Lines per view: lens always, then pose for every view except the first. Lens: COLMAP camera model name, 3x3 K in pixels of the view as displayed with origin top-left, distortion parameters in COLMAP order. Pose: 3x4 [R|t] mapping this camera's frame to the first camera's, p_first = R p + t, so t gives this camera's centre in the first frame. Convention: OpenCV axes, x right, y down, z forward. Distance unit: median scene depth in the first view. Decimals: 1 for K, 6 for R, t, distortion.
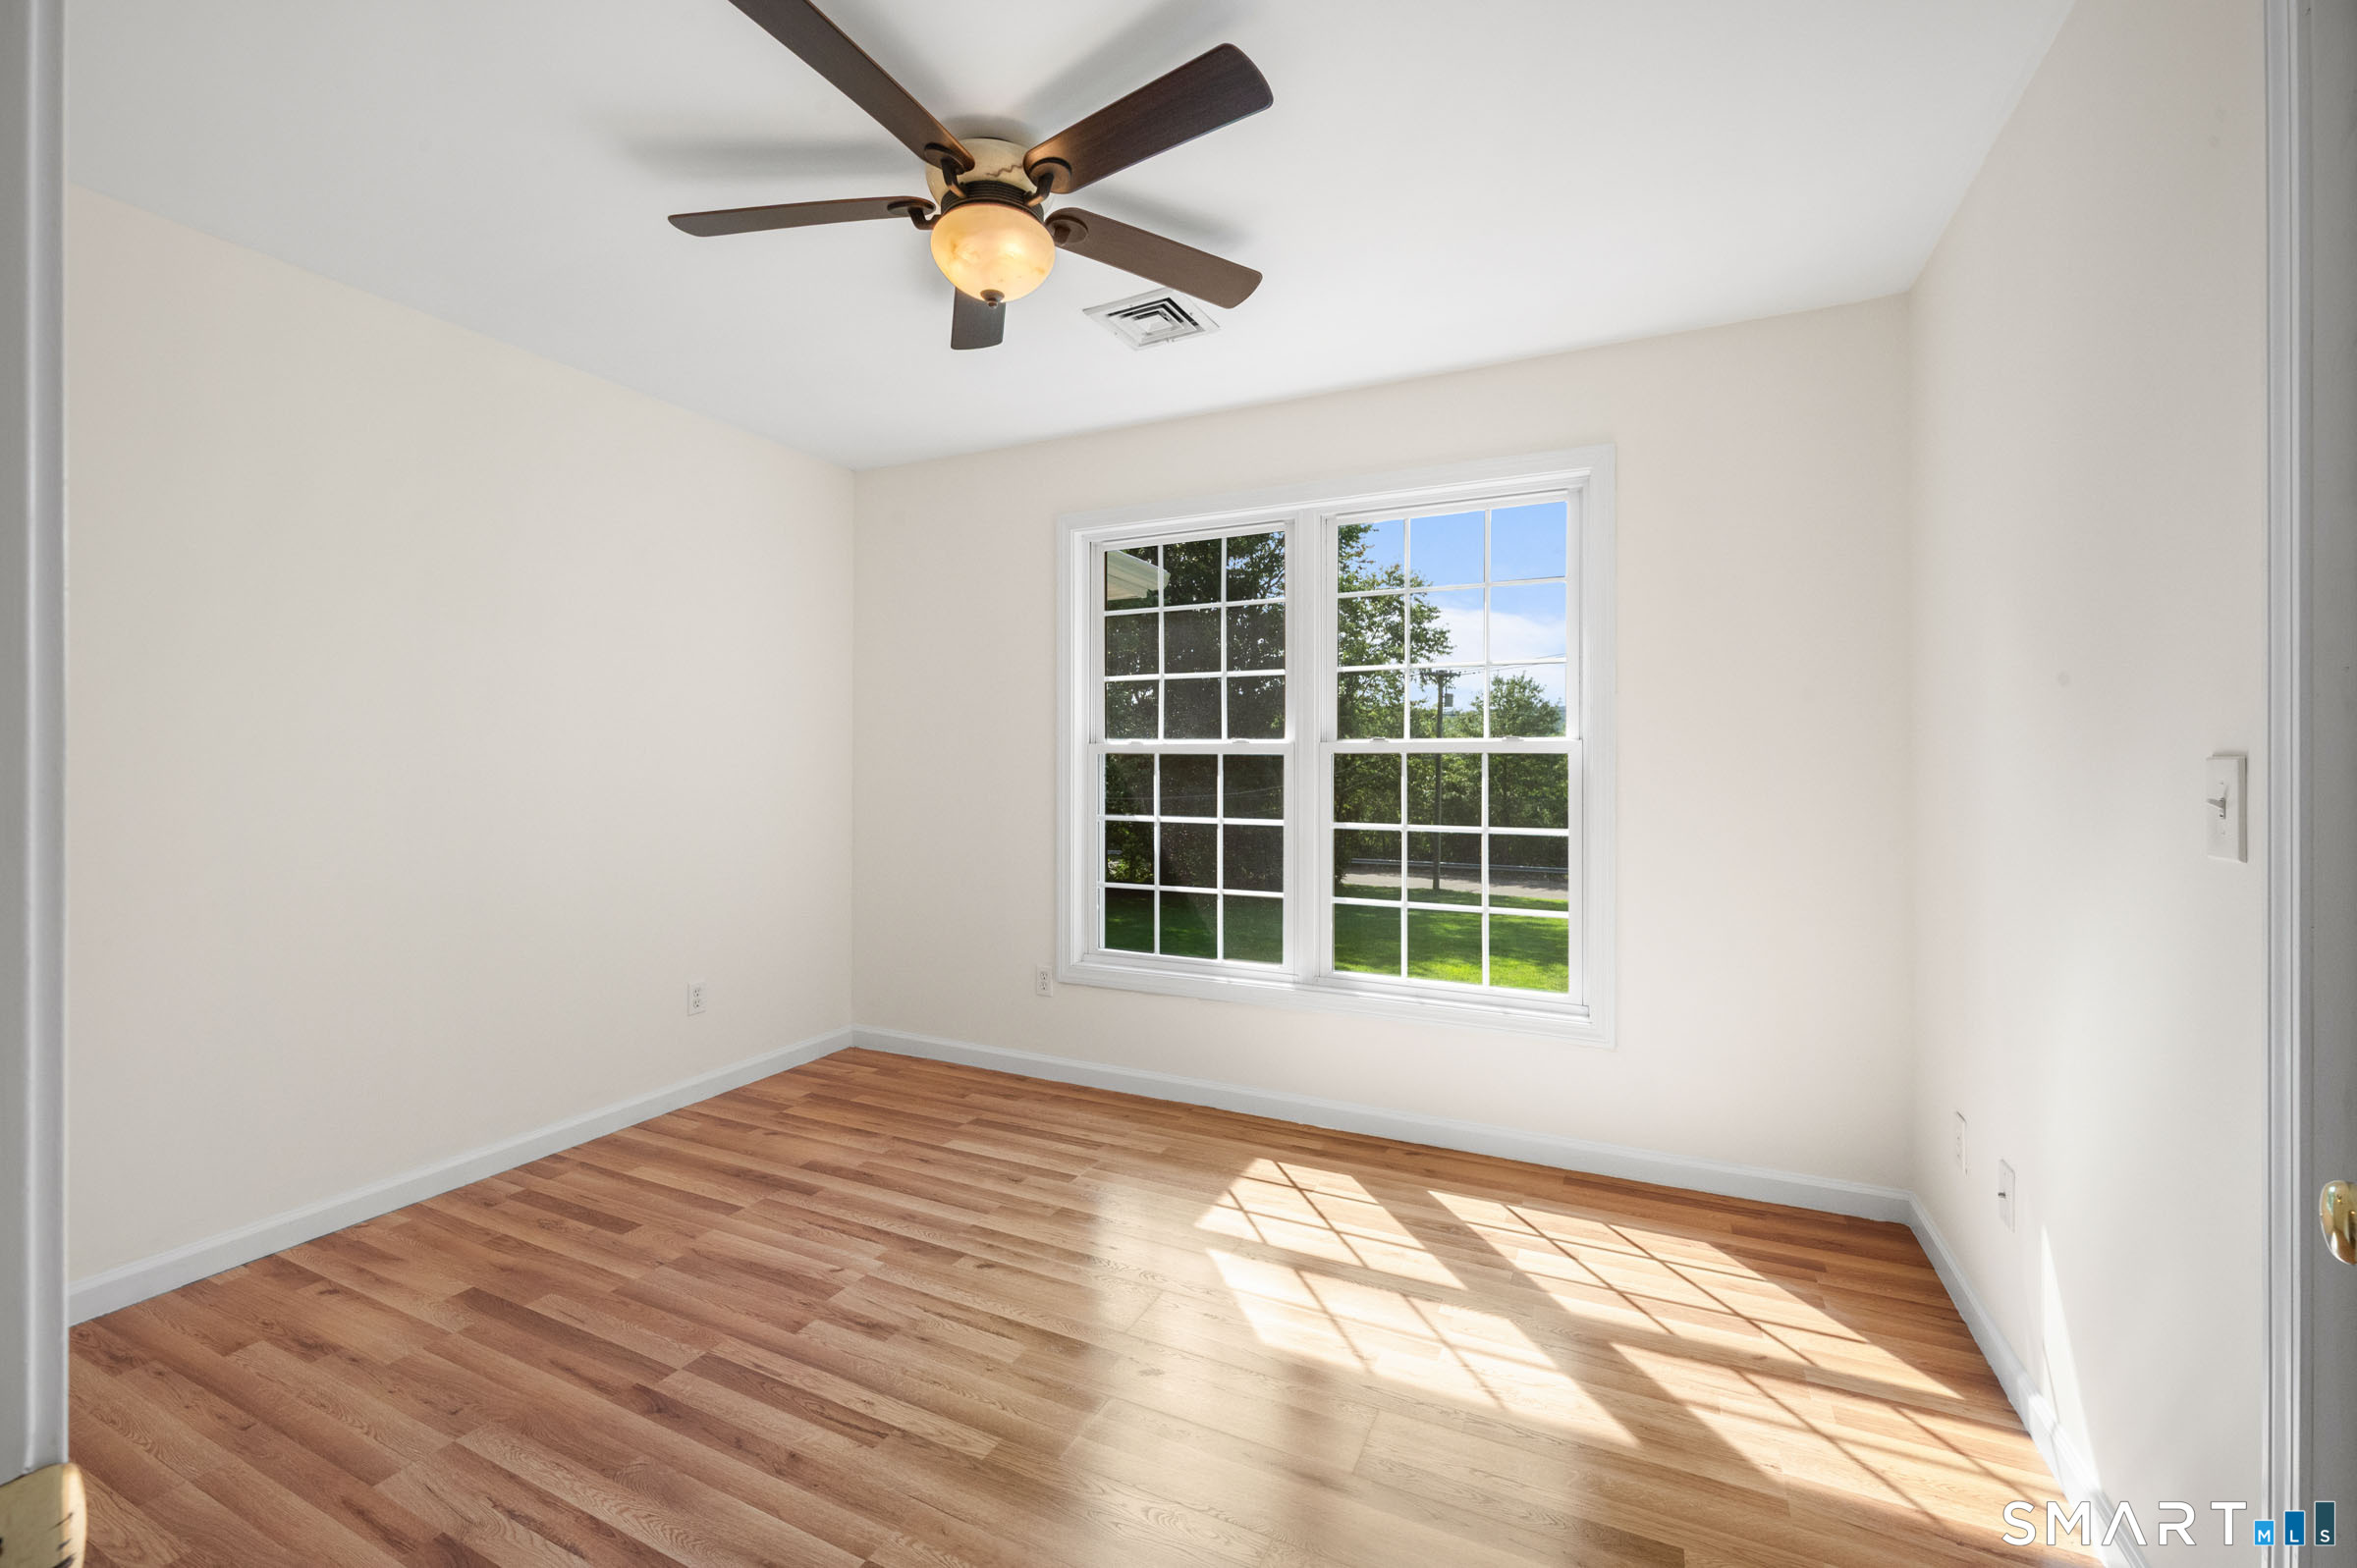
lens RADIAL K [[981.1, 0, 1169.7], [0, 981.1, 754.2], [0, 0, 1]] dist [0.019017, -0.009472]
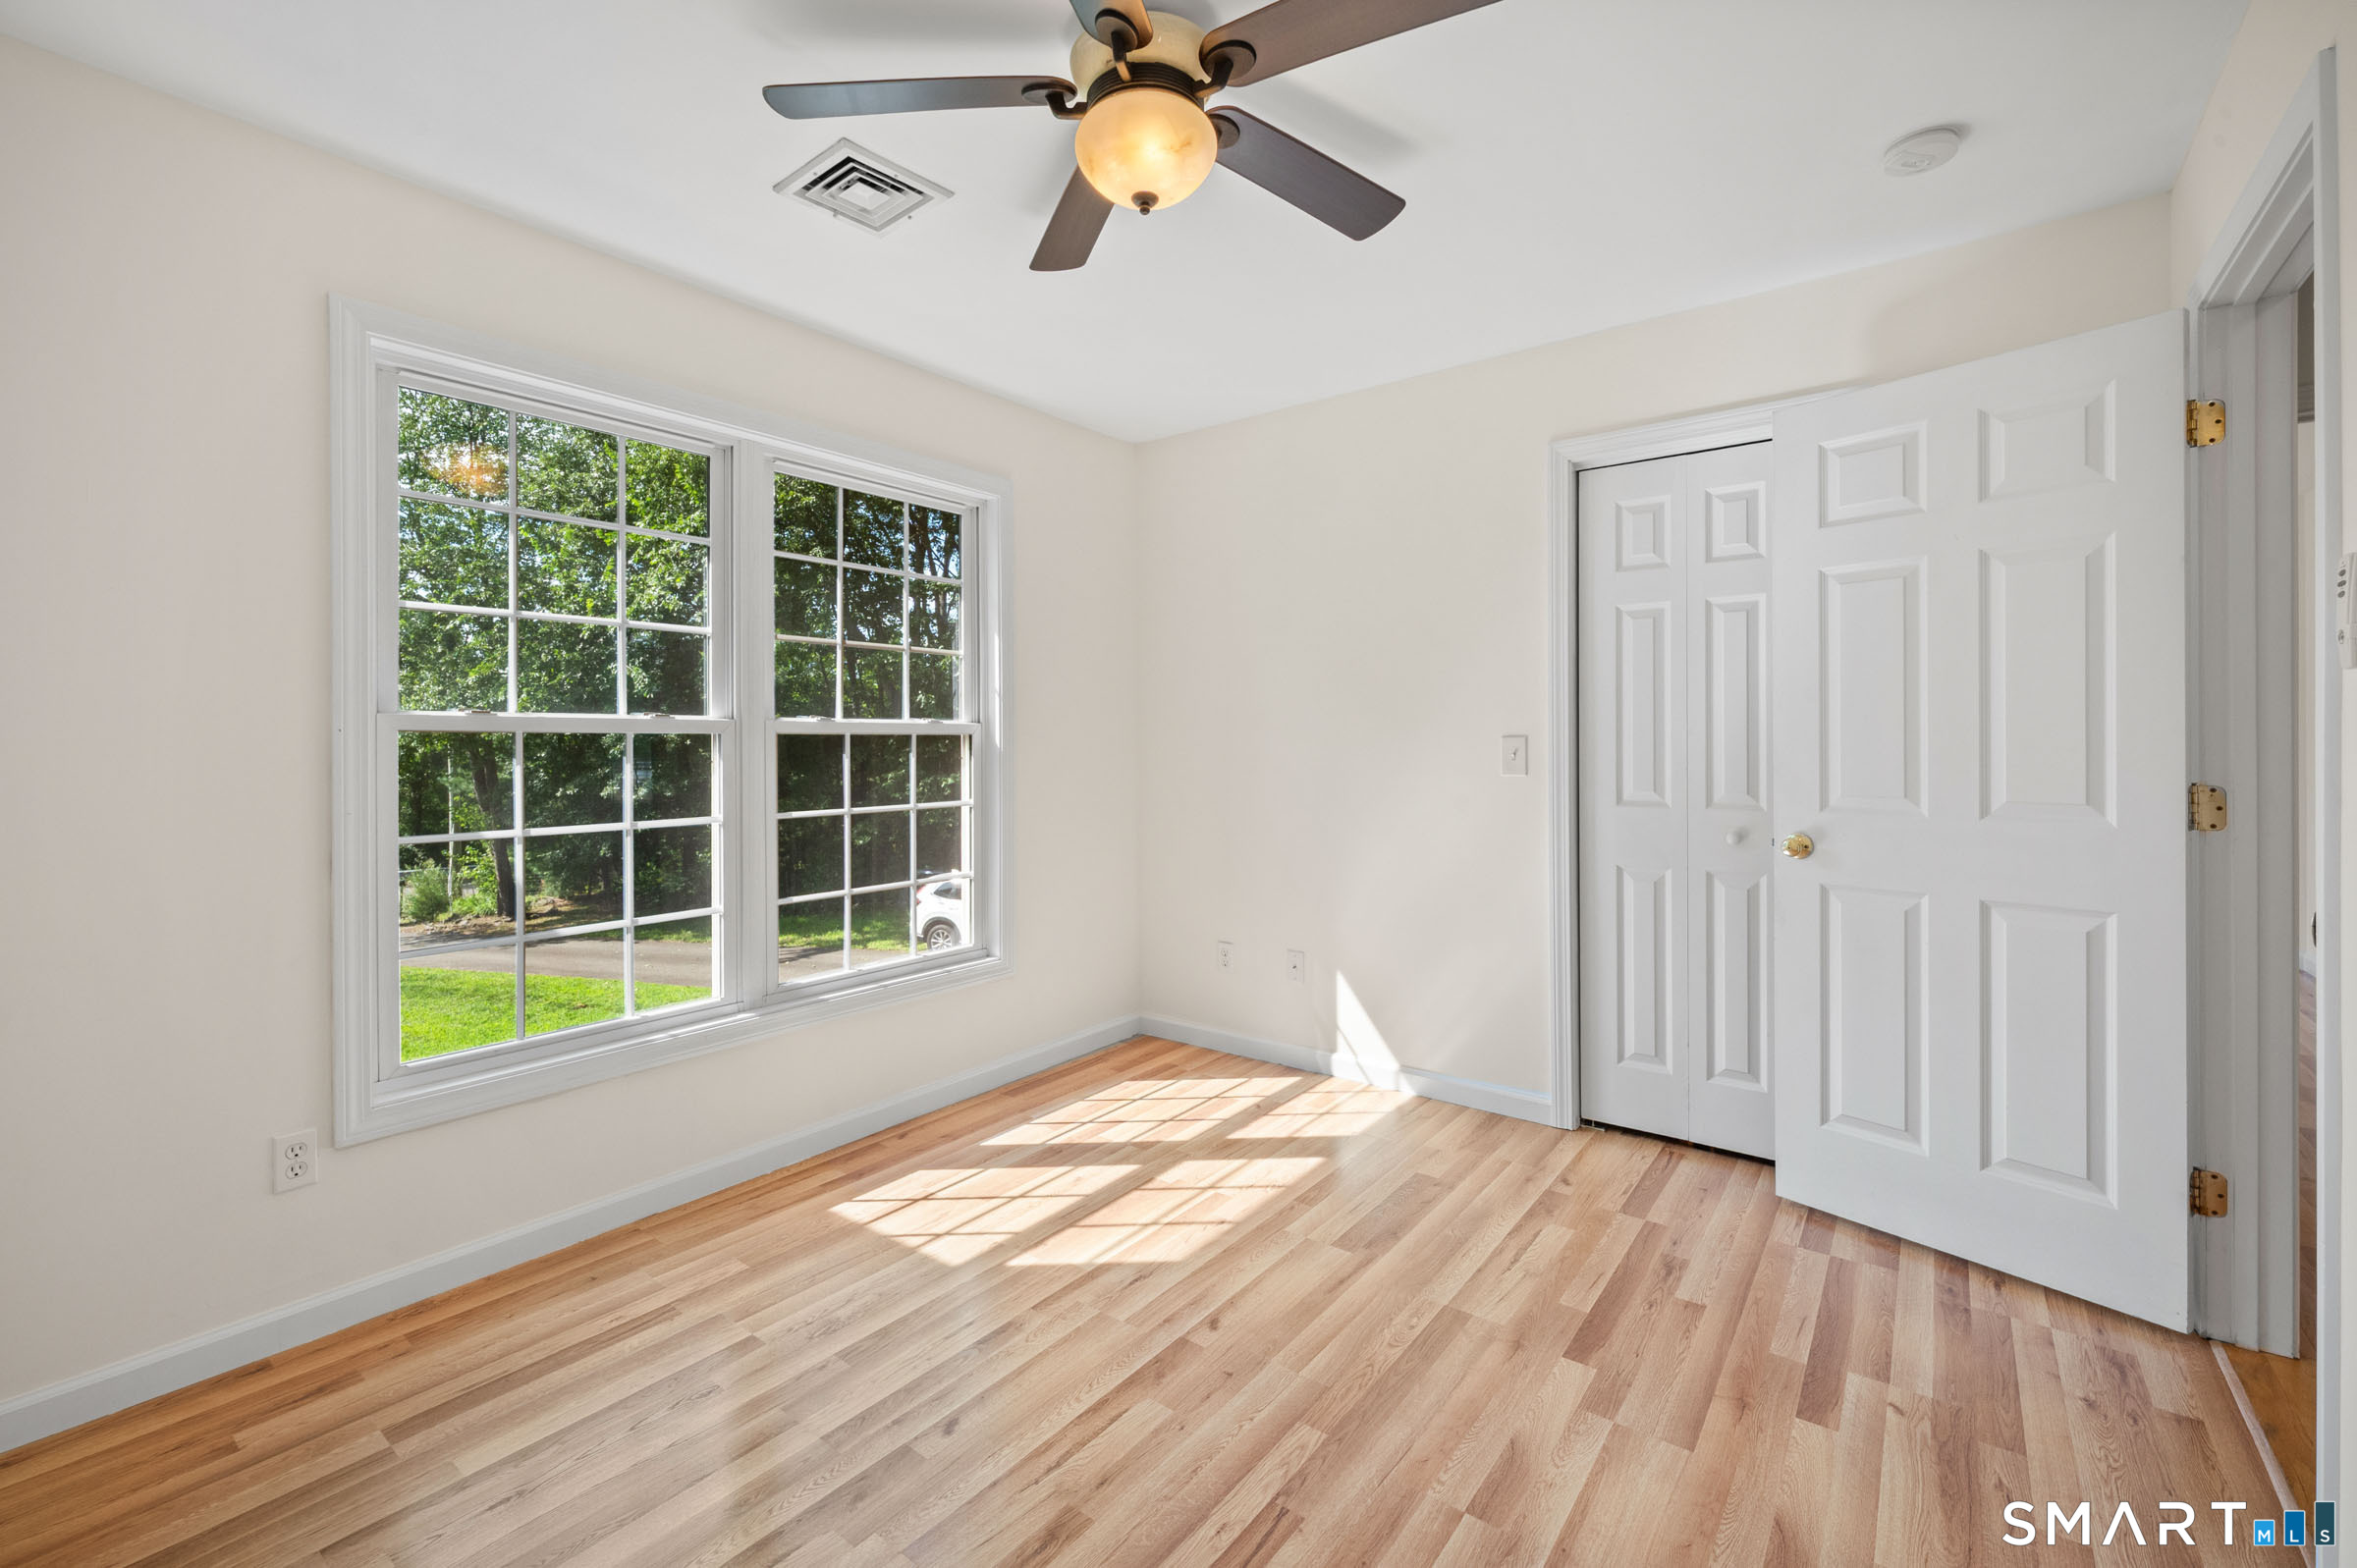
lens RADIAL K [[981.1, 0, 1169.7], [0, 981.1, 754.2], [0, 0, 1]] dist [0.019017, -0.009472]
pose [[0.206751, -0.010920, 0.978333, -0.861738], [-0.003540, 0.999923, 0.011909, 0.009759], [-0.978387, -0.005925, 0.206696, 0.688210]]
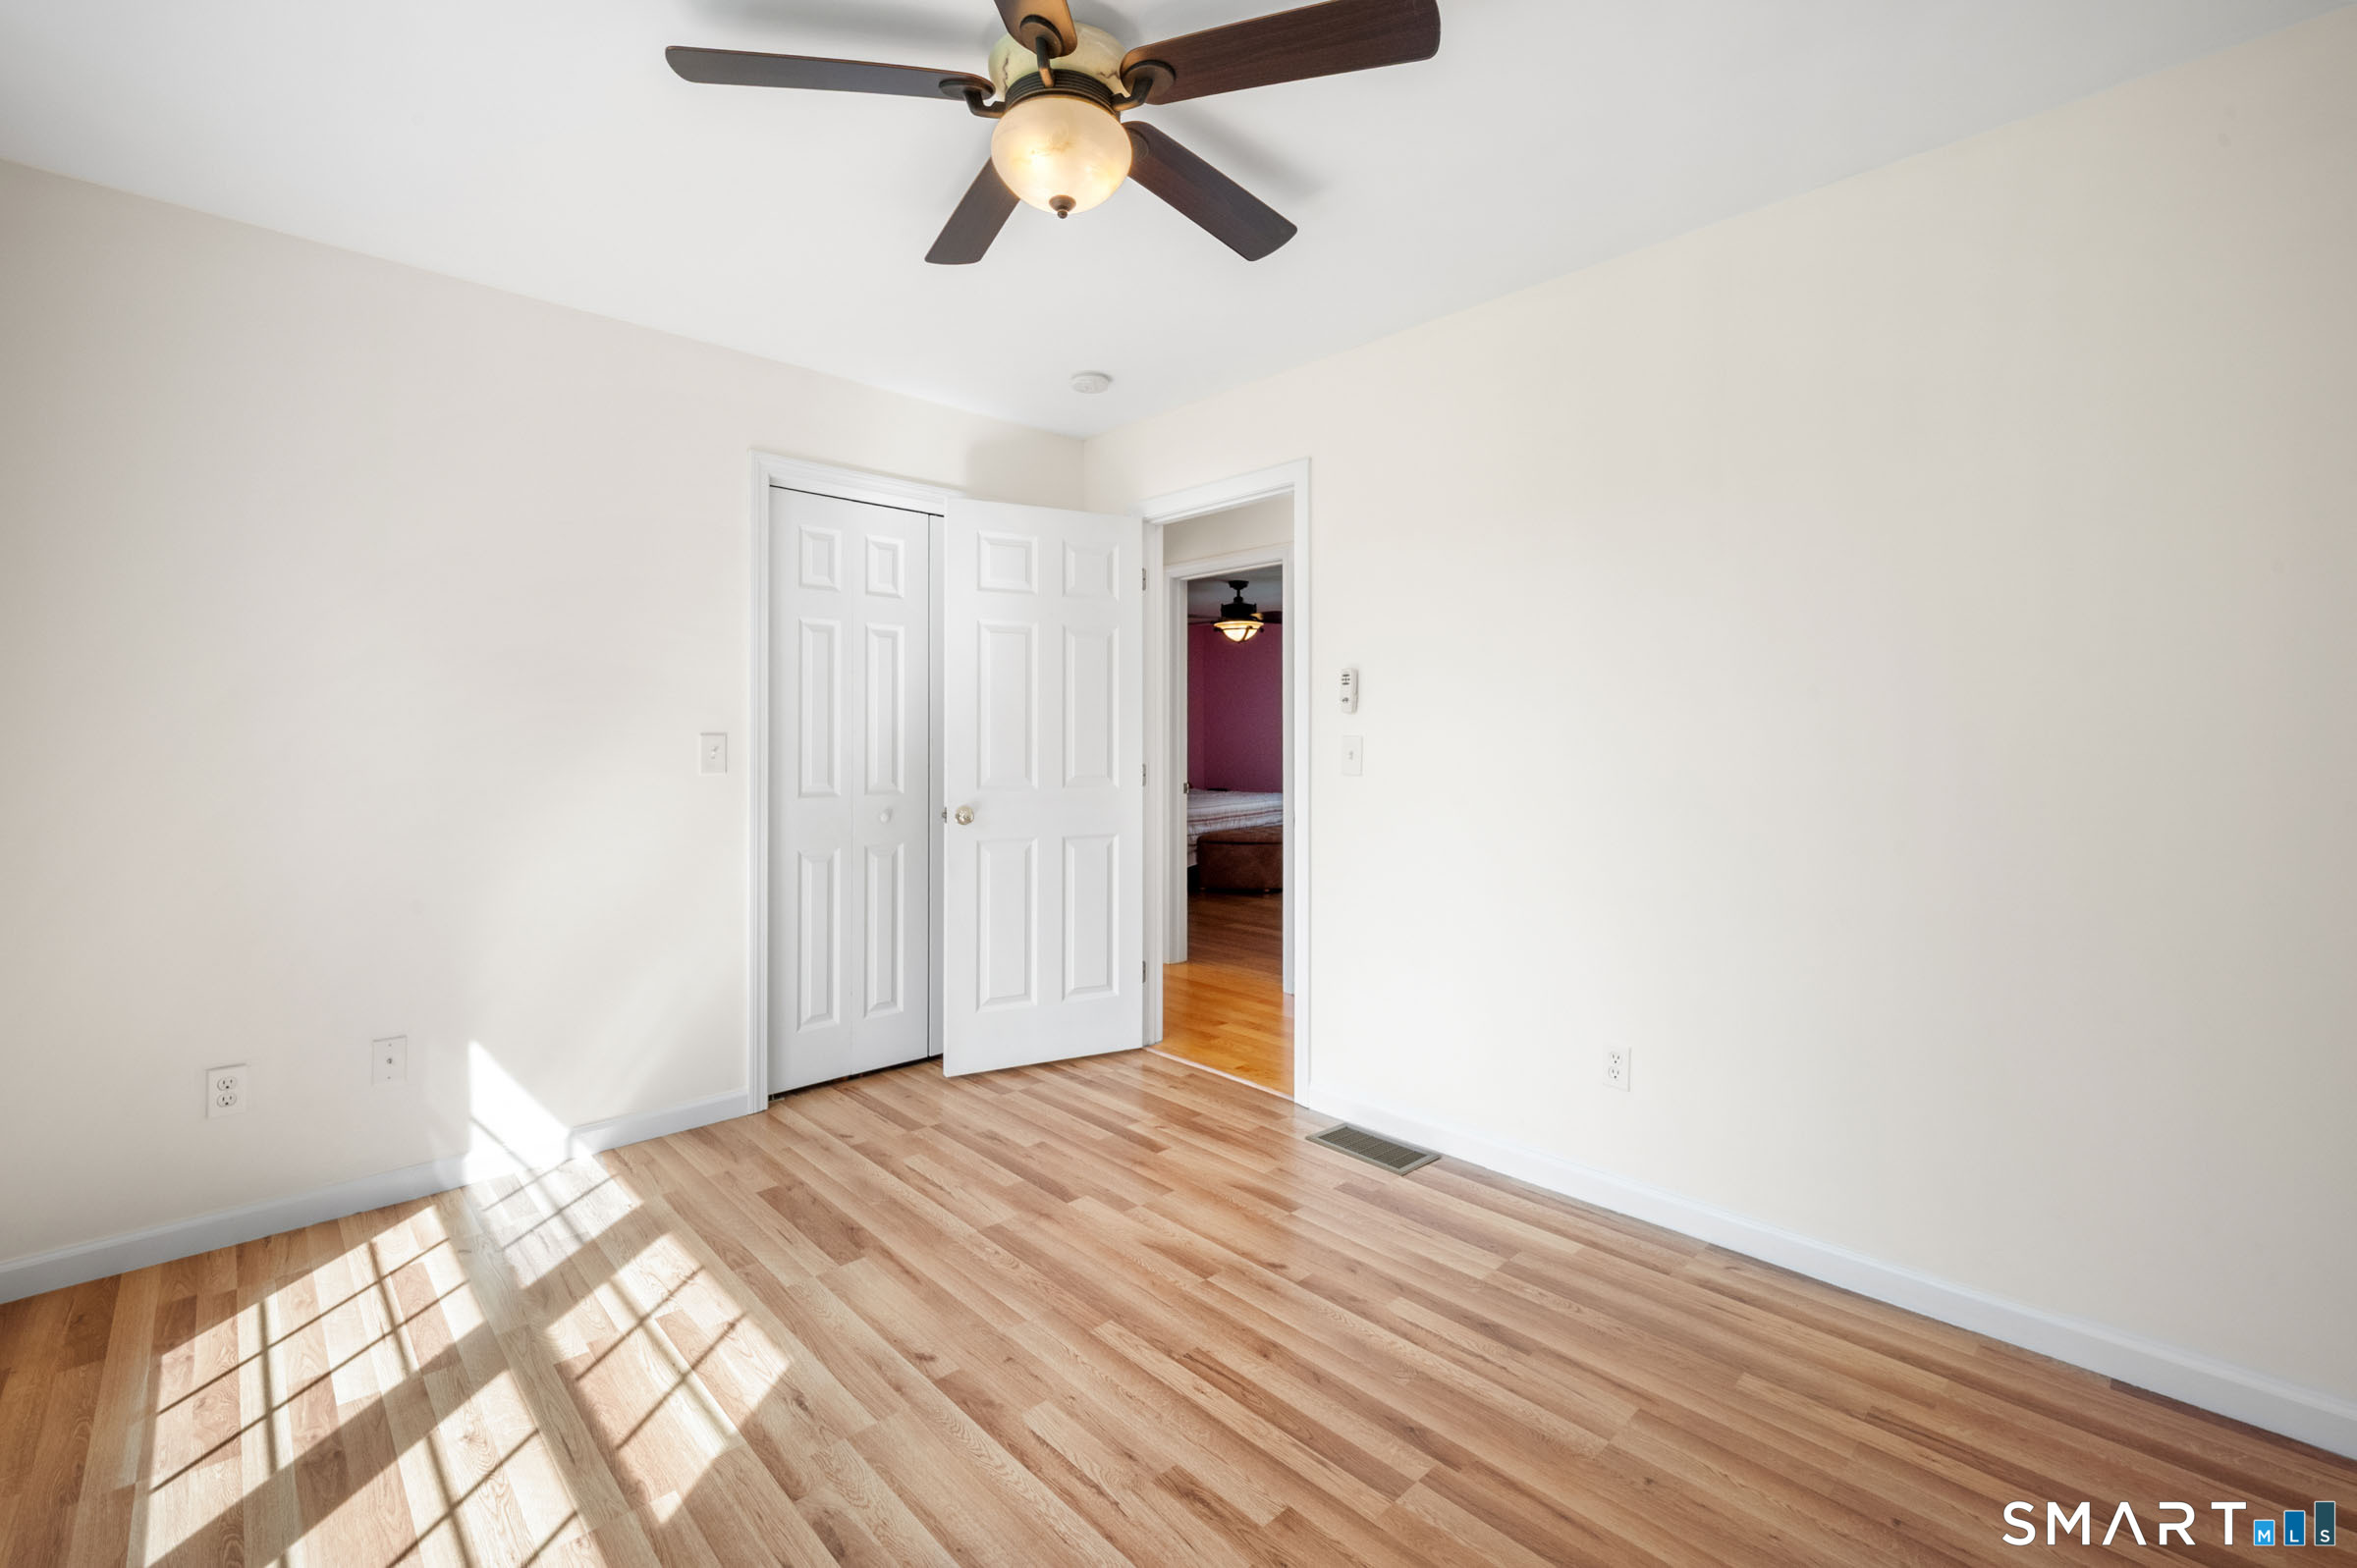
lens RADIAL K [[999.1, 0, 1135.2], [0, 999.1, 743.0], [0, 0, 1]] dist [0.019437, -0.006981]
pose [[-0.923821, -0.001331, 0.382824, -0.490997], [-0.003766, 0.999977, -0.005611, 0.017214], [-0.382807, -0.006625, -0.923804, 1.526368]]
